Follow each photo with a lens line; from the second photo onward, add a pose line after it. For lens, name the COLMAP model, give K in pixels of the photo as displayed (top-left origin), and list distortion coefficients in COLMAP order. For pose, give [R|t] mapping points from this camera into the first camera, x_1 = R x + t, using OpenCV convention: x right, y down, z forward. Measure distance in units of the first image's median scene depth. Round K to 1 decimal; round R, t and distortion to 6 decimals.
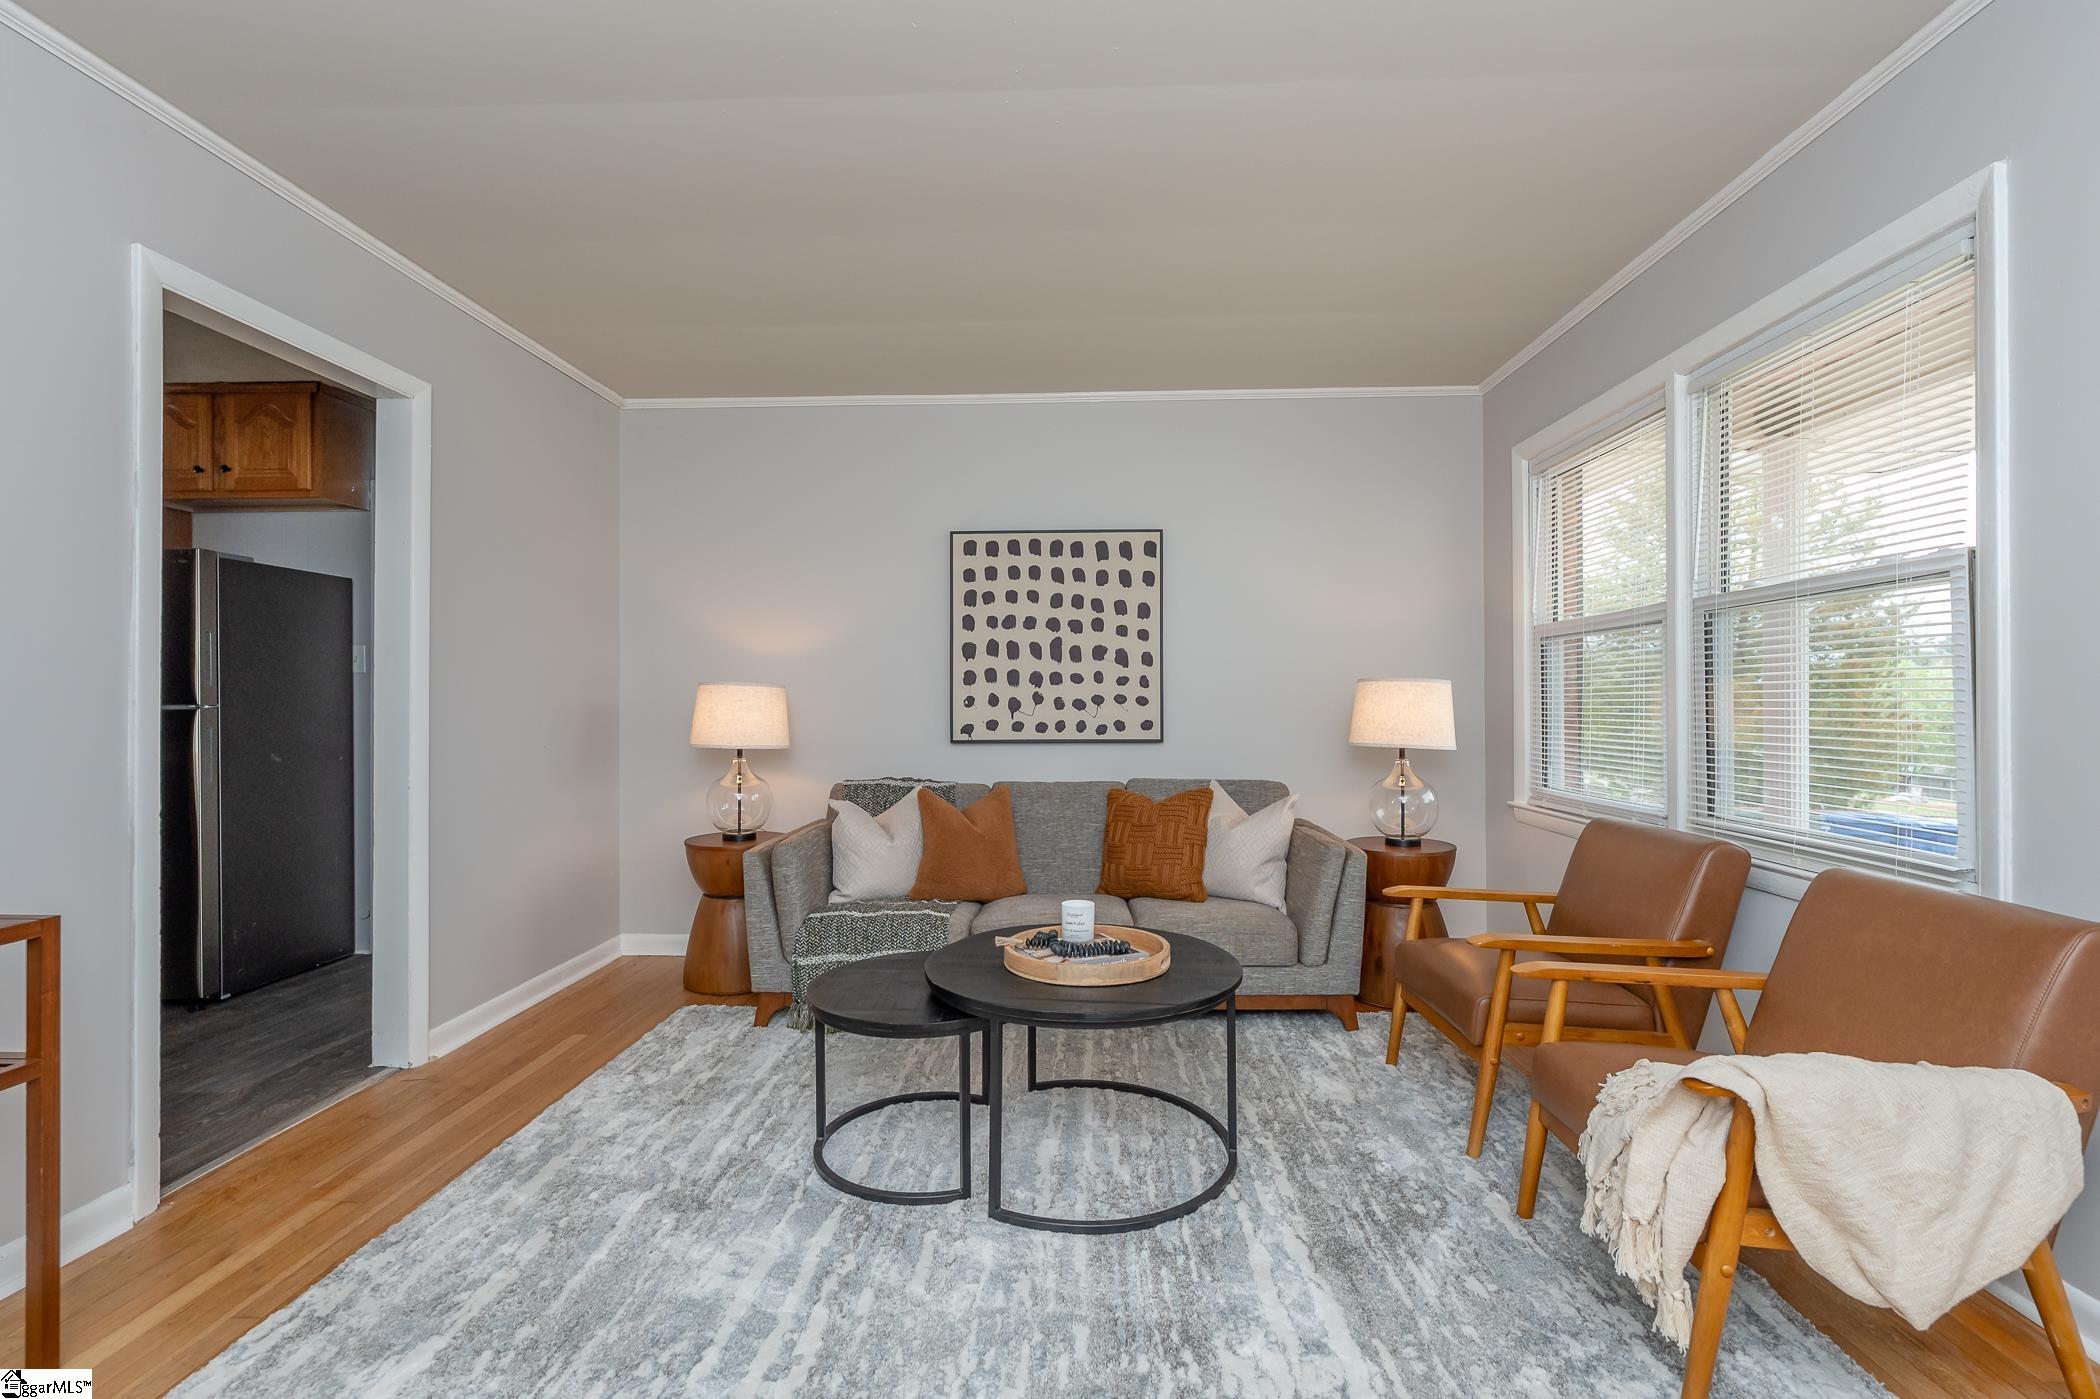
lens RADIAL K [[948.1, 0, 1047.3], [0, 948.1, 698.1], [0, 0, 1]] dist [-0.001464, 0.000302]
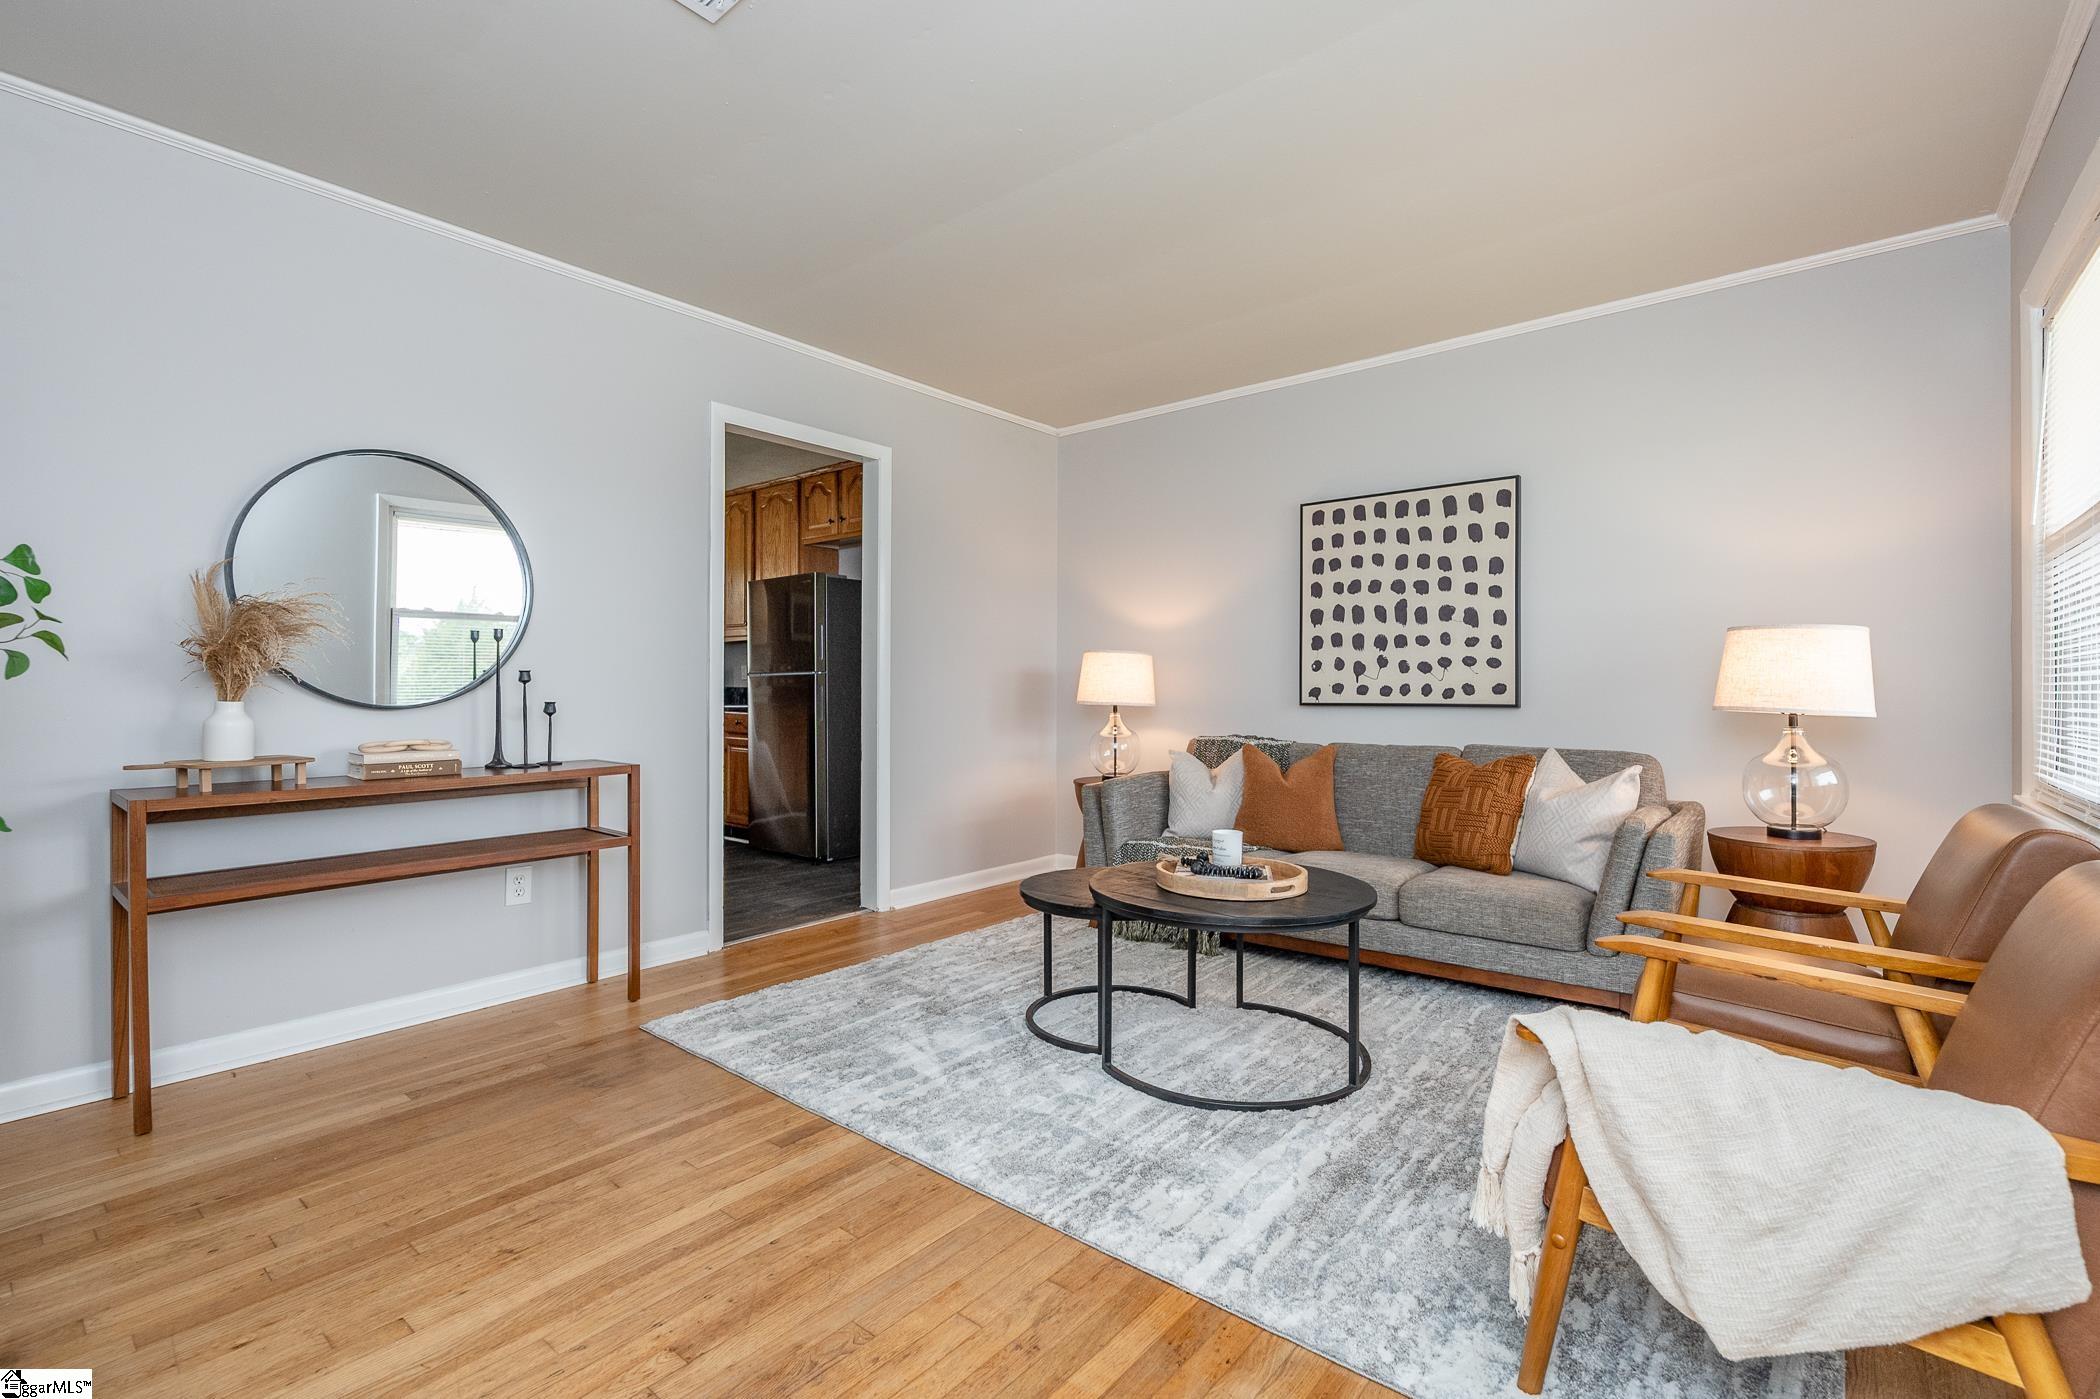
lens RADIAL K [[948.1, 0, 1033.1], [0, 948.1, 684.9], [0, 0, 1]] dist [-0.001464, 0.000302]
pose [[0.782054, 0.000942, -0.623210, 0.371903], [-0.005170, 0.999974, -0.004975, 0.036219], [0.623189, 0.007113, 0.782039, -0.007188]]
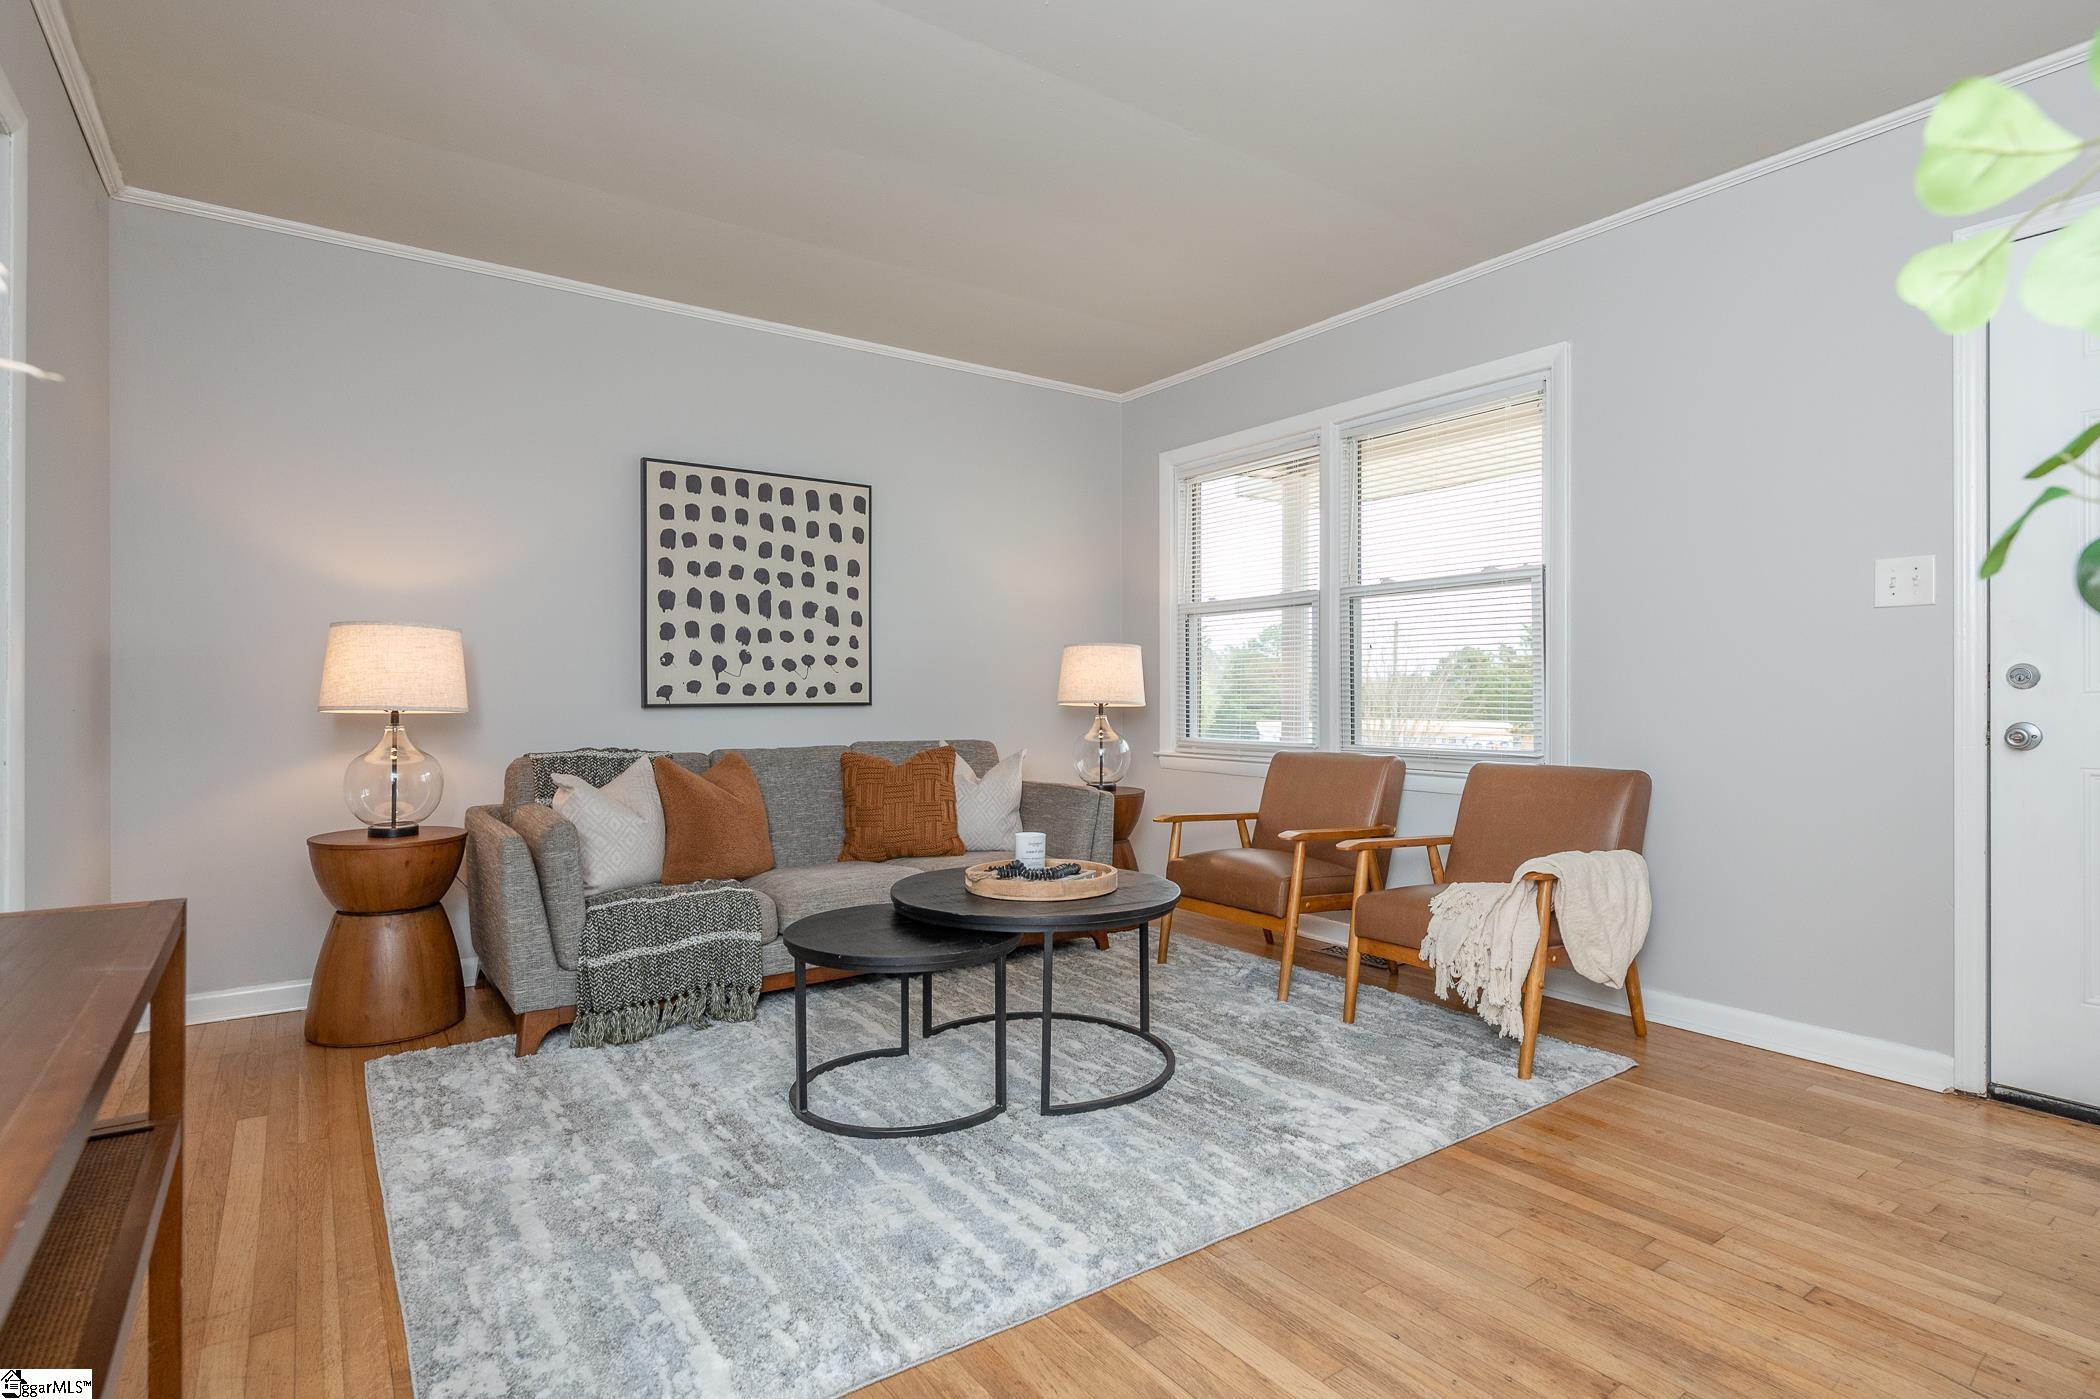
lens RADIAL K [[1087.7, 0, 1051.3], [0, 1087.7, 699.2], [0, 0, 1]] dist [-0.003945, 0.000769]
pose [[0.784076, -0.000680, 0.620664, -0.485387], [-0.003478, 0.999979, 0.005488, 0.038498], [-0.620655, -0.006462, 0.784057, 0.014097]]
